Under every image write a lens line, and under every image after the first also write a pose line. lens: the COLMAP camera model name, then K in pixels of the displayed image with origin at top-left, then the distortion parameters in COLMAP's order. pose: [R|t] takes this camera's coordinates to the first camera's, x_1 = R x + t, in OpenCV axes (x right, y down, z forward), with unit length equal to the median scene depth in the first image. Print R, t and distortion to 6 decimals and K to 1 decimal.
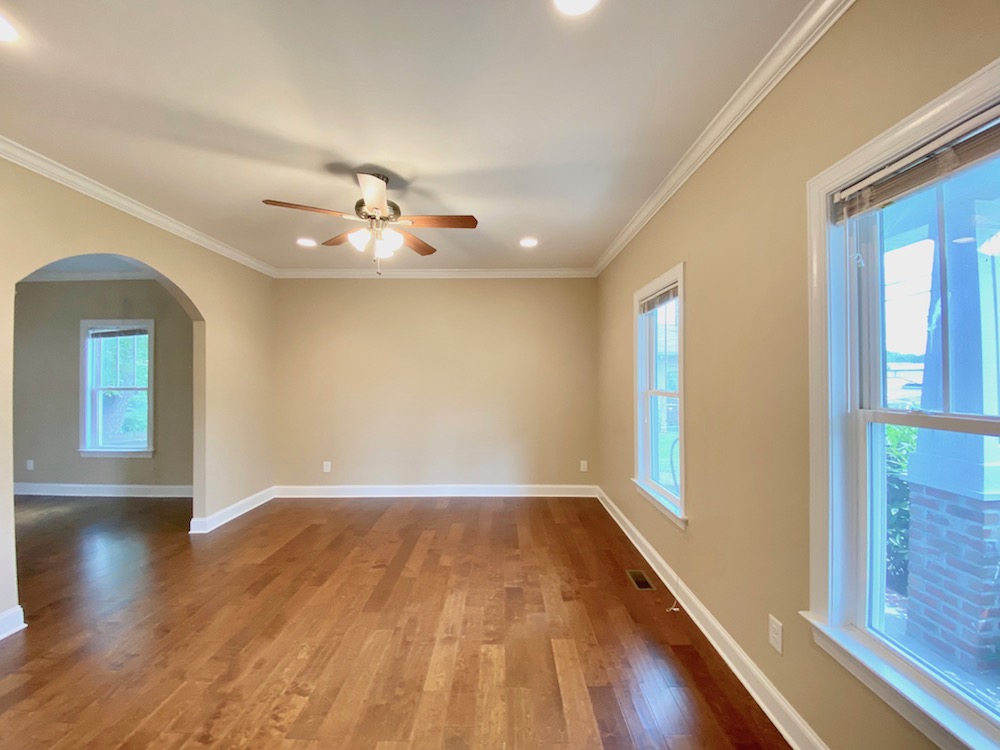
lens RADIAL K [[401.2, 0, 498.0], [0, 401.2, 371.8], [0, 0, 1]] dist [0.000358, -0.013310]
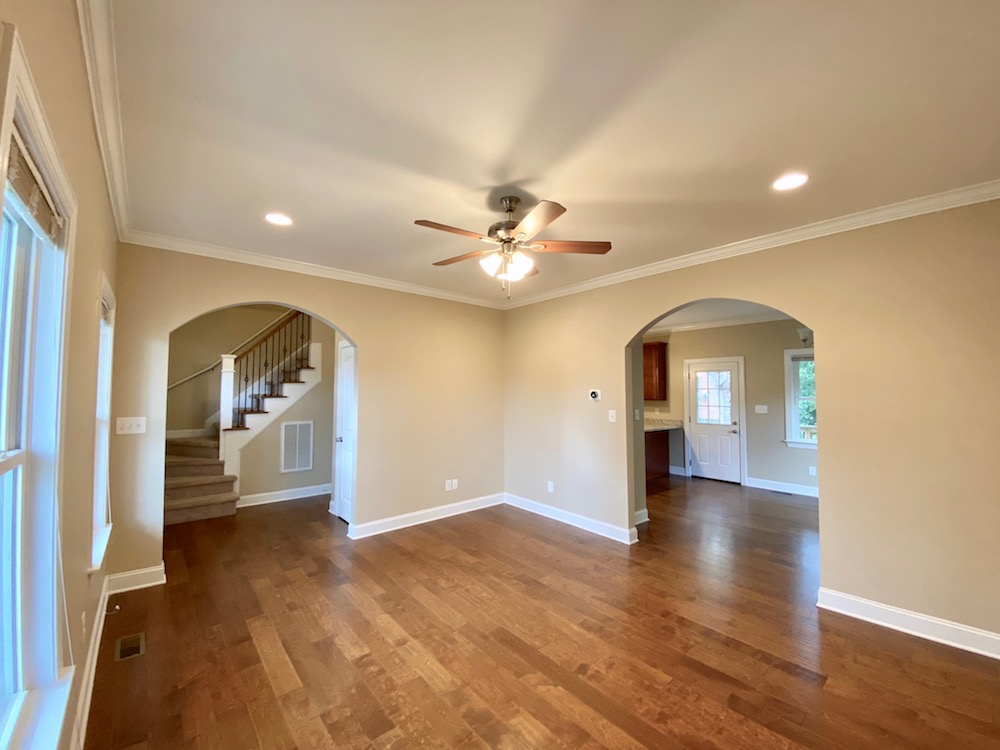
lens RADIAL K [[401.2, 0, 498.0], [0, 401.2, 371.8], [0, 0, 1]] dist [0.000358, -0.013310]
pose [[-0.749366, -0.032149, -0.661375, 0.350683], [0.001993, 0.998707, -0.050804, -0.012656], [0.662153, -0.039389, -0.748332, 1.656617]]
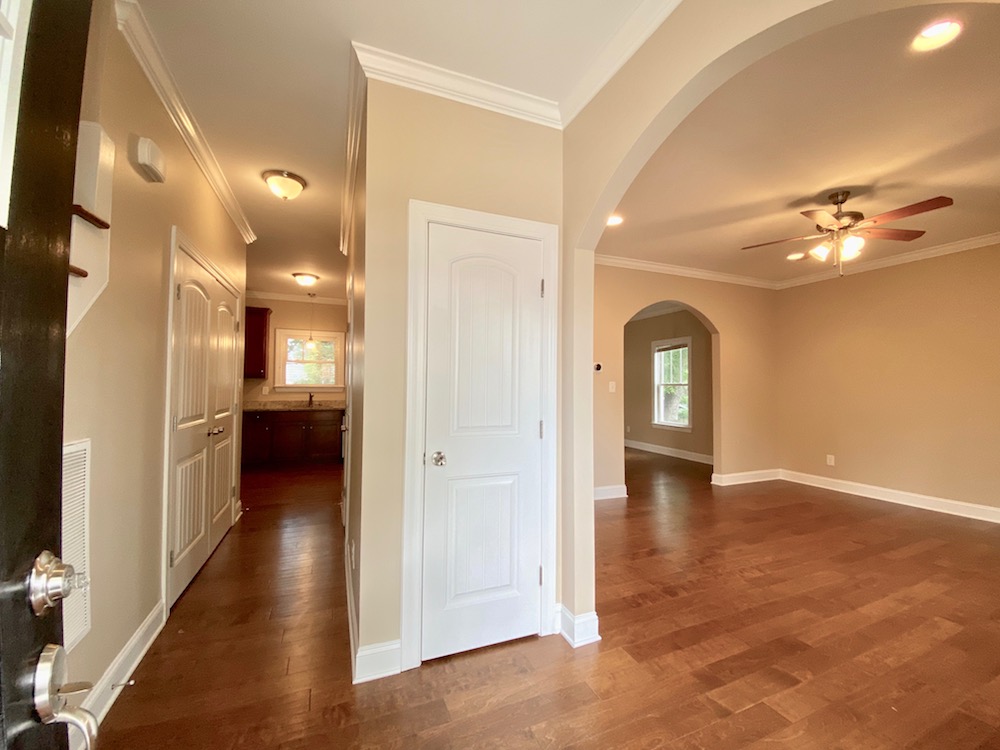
lens RADIAL K [[401.2, 0, 498.0], [0, 401.2, 371.8], [0, 0, 1]] dist [0.000358, -0.013310]
pose [[0.378998, -0.025068, -0.925058, 0.372747], [0.001026, 0.999644, -0.026669, 0.062128], [0.925397, 0.009158, 0.378889, -0.343708]]
